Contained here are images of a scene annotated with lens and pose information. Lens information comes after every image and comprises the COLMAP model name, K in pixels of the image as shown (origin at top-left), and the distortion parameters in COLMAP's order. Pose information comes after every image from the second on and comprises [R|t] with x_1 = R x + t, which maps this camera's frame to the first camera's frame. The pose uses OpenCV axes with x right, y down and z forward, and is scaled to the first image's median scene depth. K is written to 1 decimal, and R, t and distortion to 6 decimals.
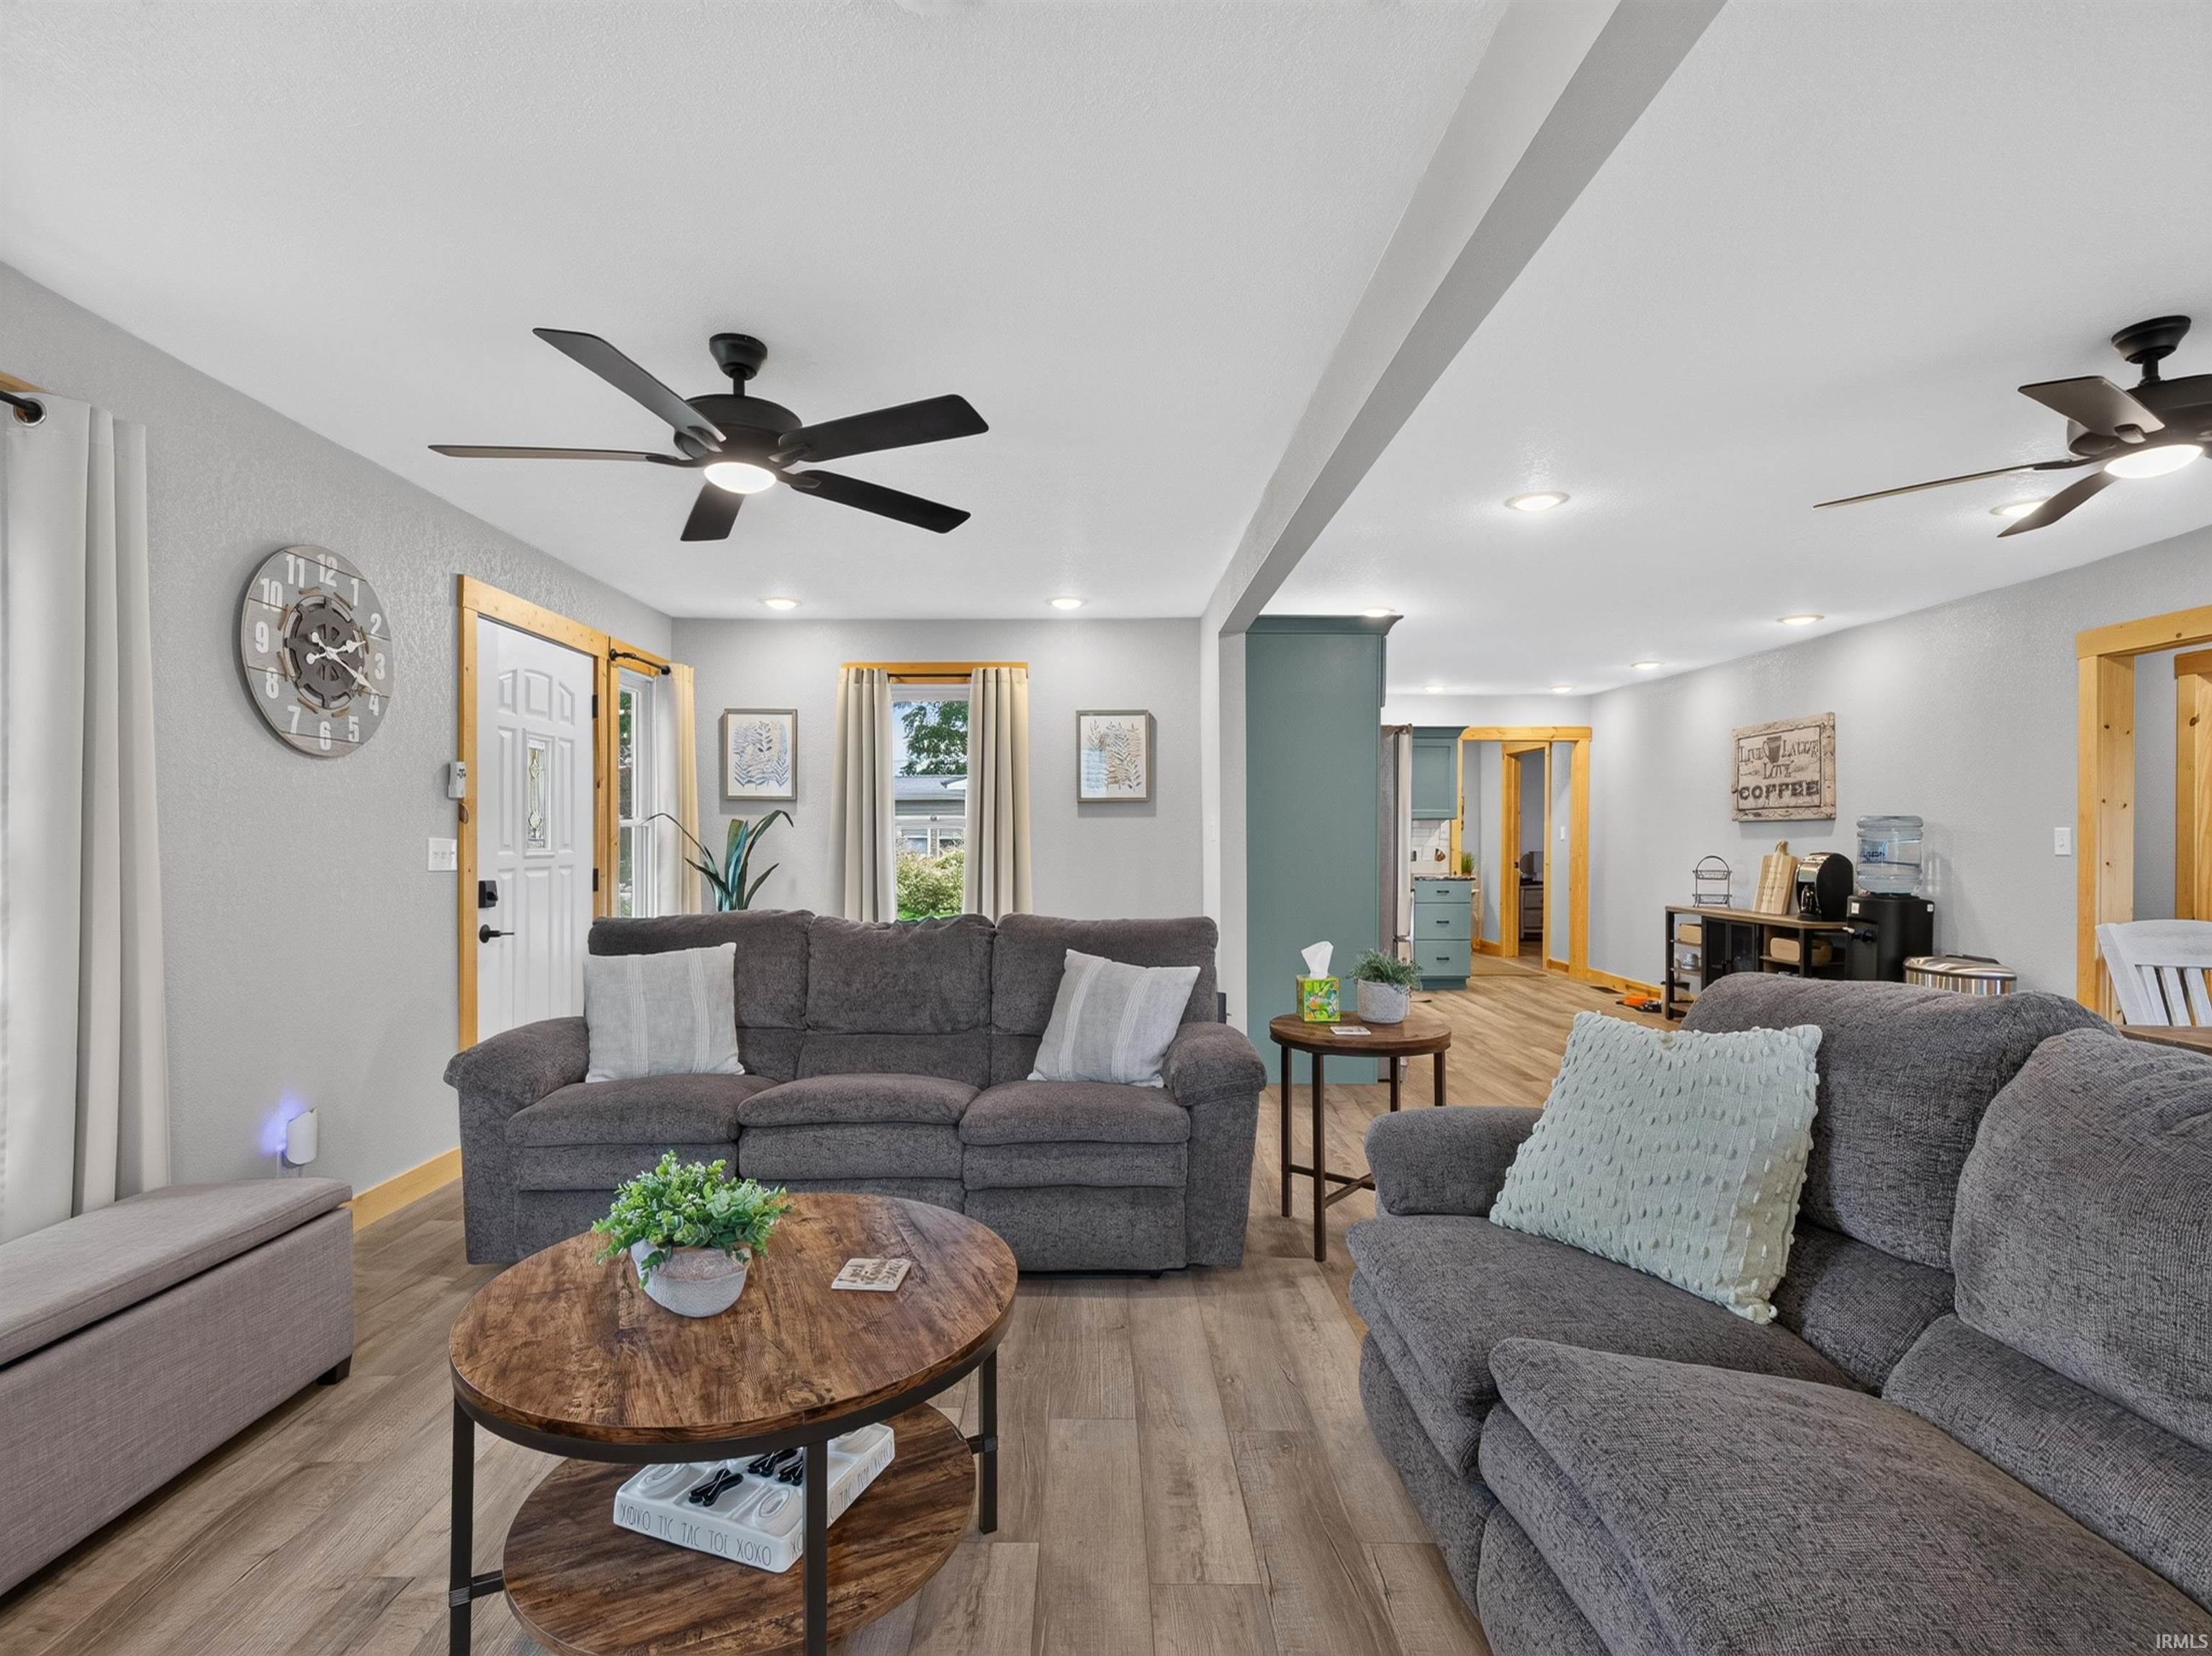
lens RADIAL K [[1041.0, 0, 1101.6], [0, 1041.0, 862.5], [0, 0, 1]] dist [-0.003065, -0.000364]
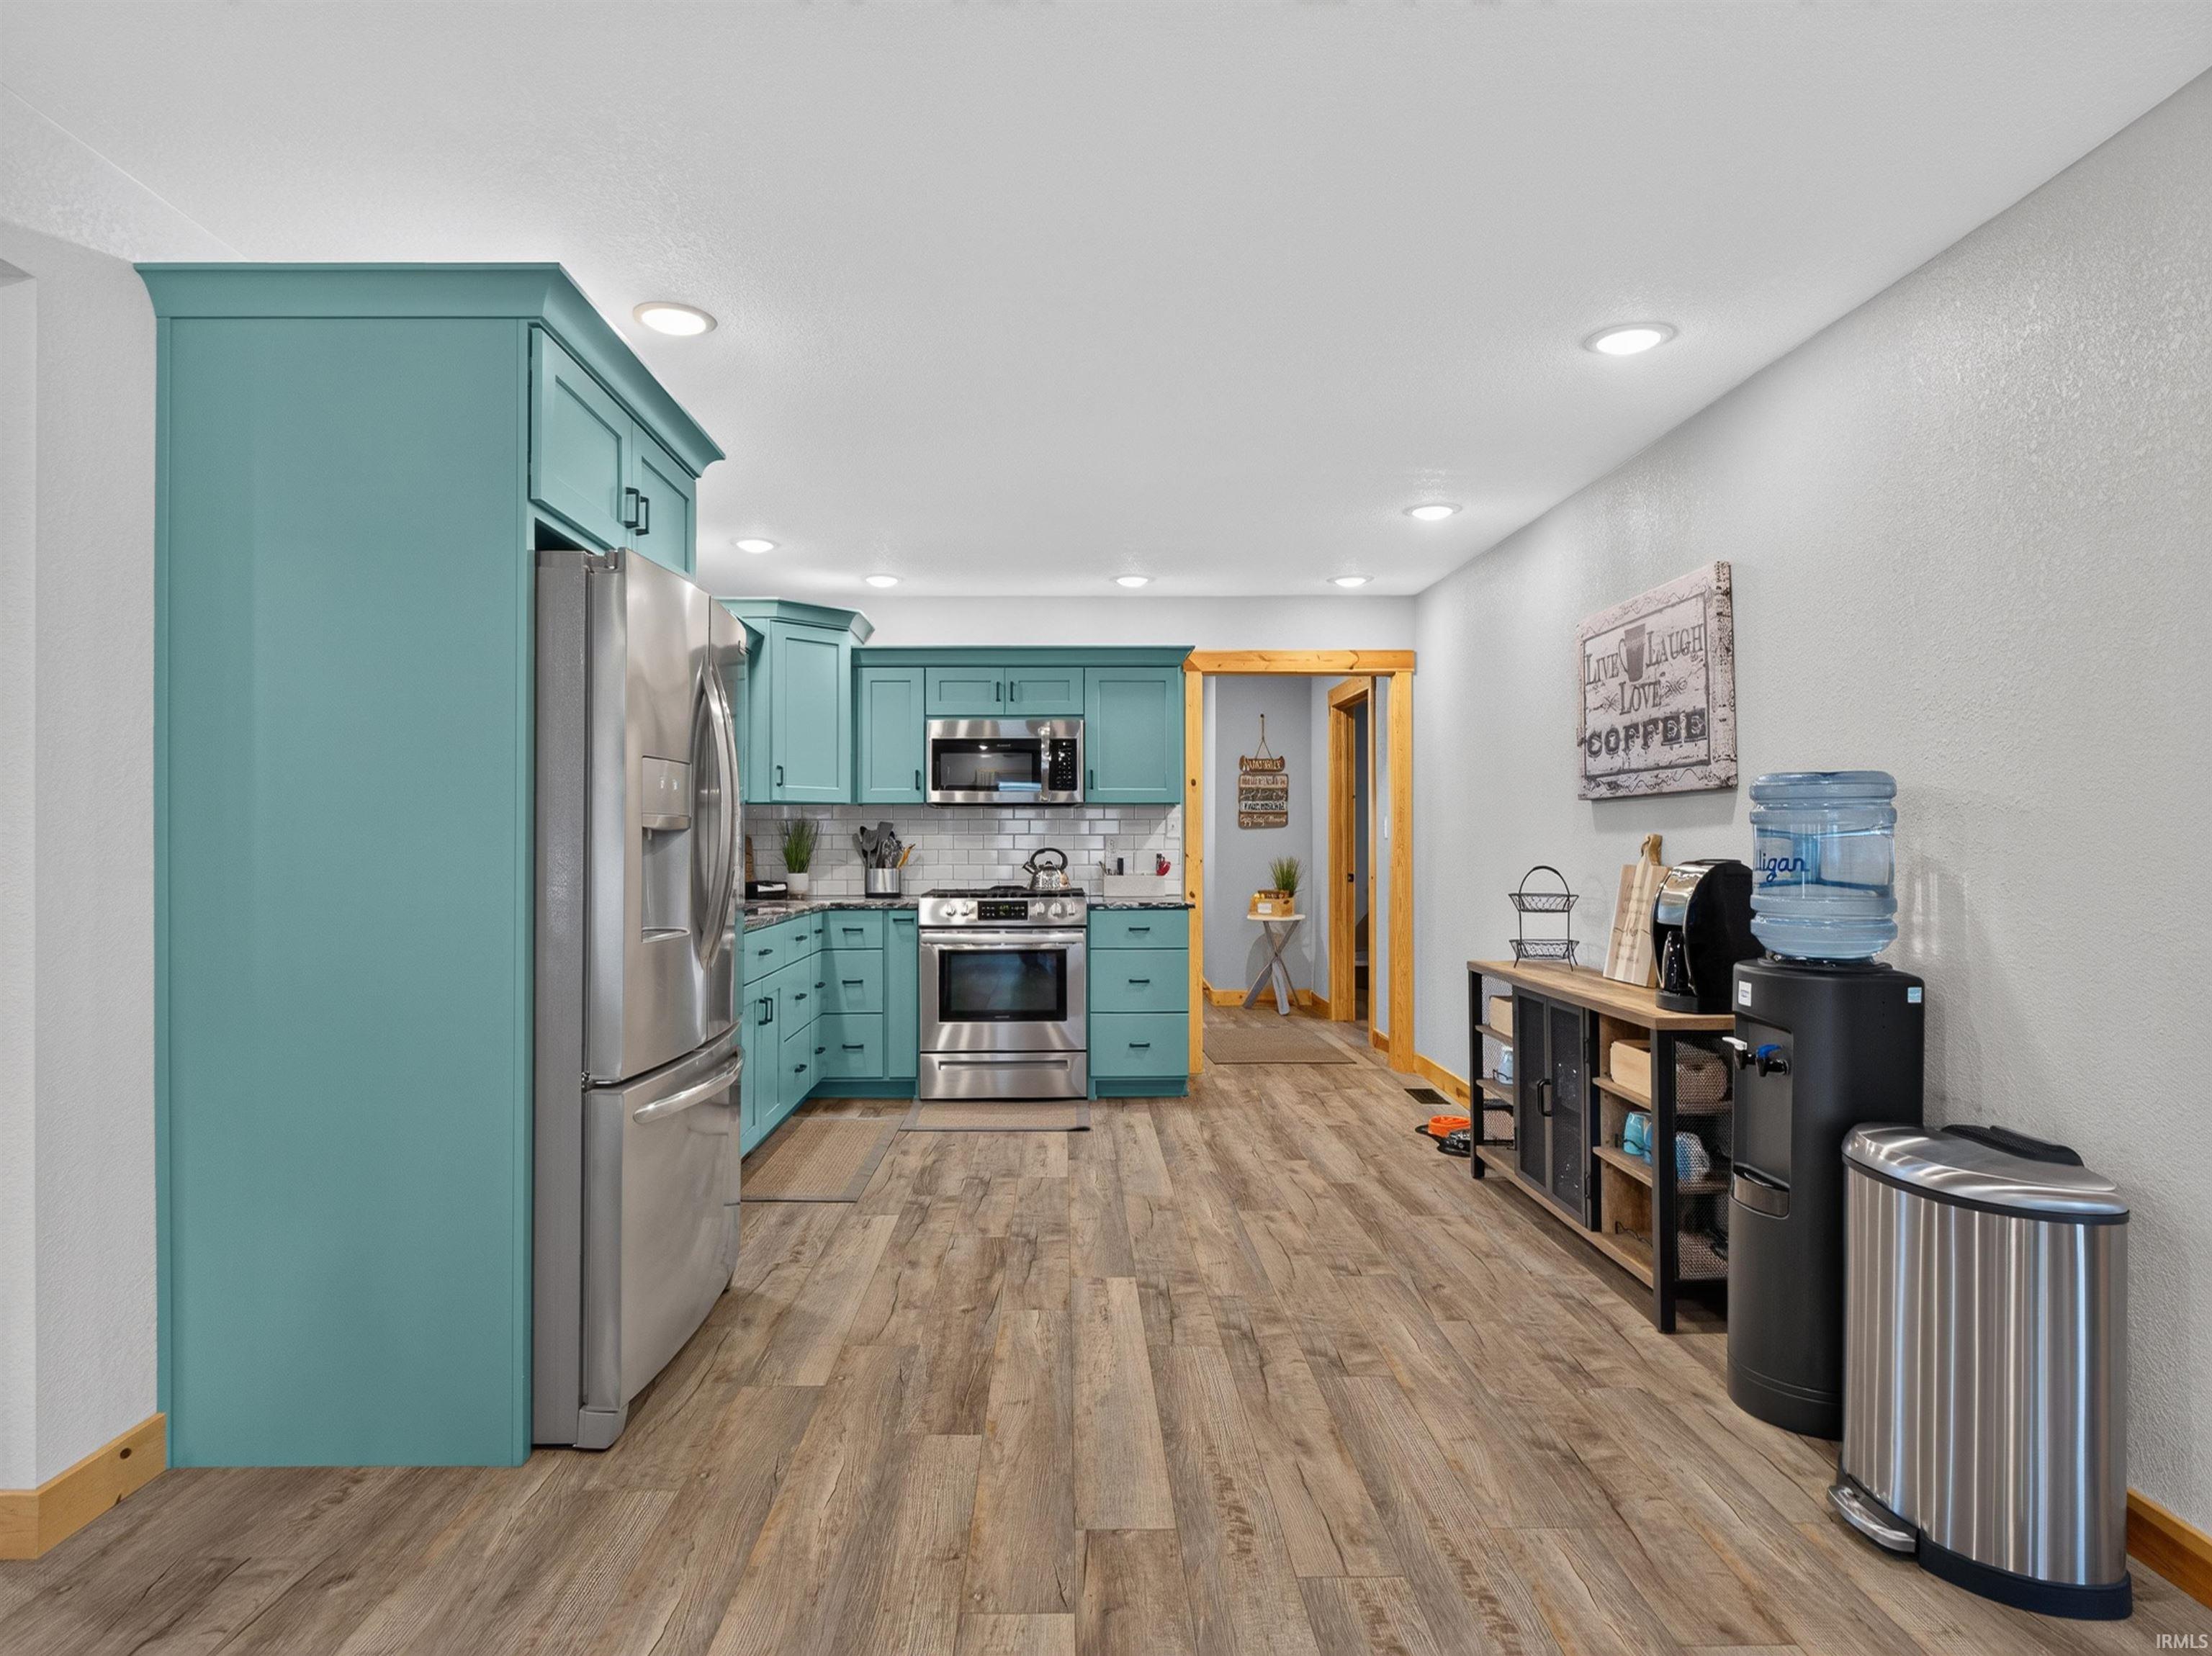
lens RADIAL K [[1198.9, 0, 1074.1], [0, 1198.9, 828.9], [0, 0, 1]] dist [0.003564, -0.000037]
pose [[0.999973, -0.006998, -0.002247, 0.406098], [0.006918, 0.999399, -0.033967, -0.007031], [0.002483, 0.033951, 0.999420, 0.455955]]
